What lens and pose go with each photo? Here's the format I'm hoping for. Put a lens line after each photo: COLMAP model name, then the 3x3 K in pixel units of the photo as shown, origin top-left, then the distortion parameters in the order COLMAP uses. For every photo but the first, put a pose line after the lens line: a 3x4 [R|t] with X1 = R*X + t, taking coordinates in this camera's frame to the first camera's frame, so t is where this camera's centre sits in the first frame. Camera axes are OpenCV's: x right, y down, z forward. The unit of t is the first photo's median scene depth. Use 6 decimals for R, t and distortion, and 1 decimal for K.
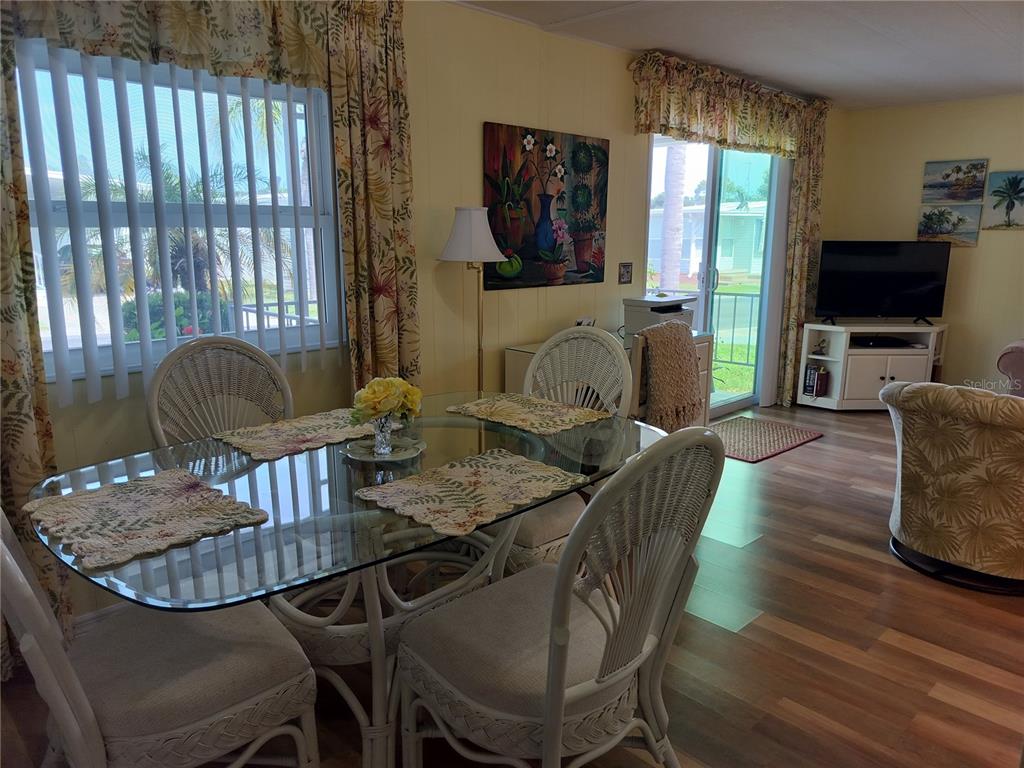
lens RADIAL K [[721.6, 0, 510.7], [0, 721.6, 388.7], [0, 0, 1]] dist [0.034048, -0.032575]
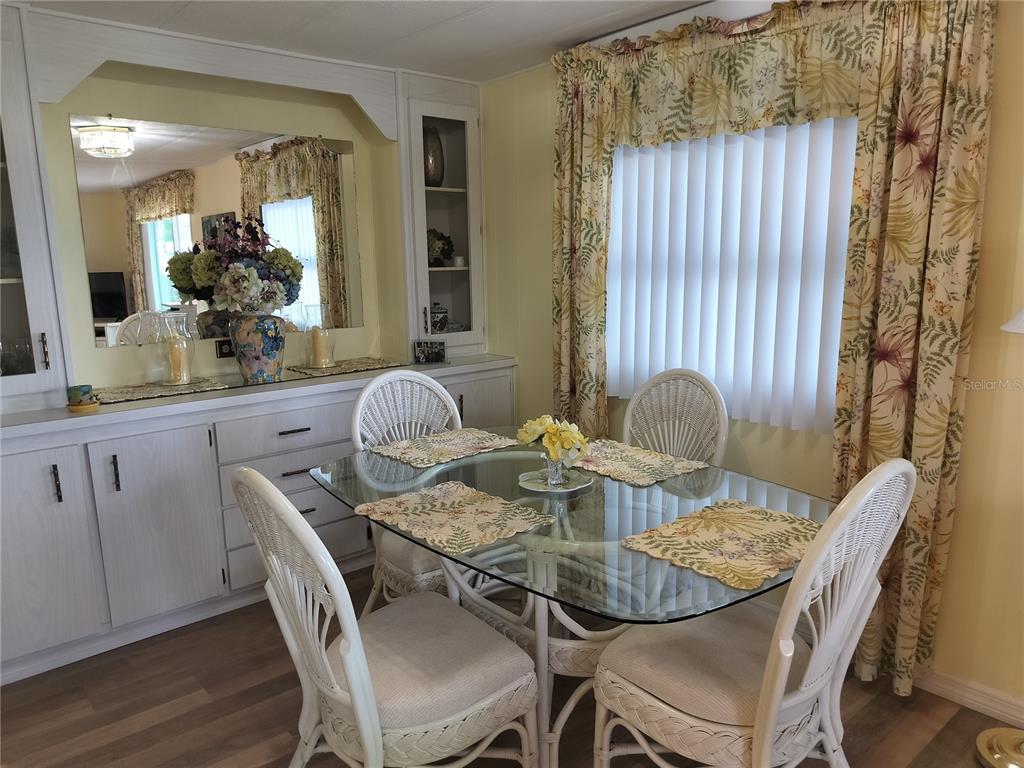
lens RADIAL K [[721.6, 0, 508.9], [0, 721.6, 384.9], [0, 0, 1]] dist [0.034048, -0.032575]
pose [[-0.075191, 0.181191, -0.980569, 0.798000], [-0.197424, 0.961183, 0.192748, -0.230995], [0.977430, 0.208081, -0.036501, 0.845358]]
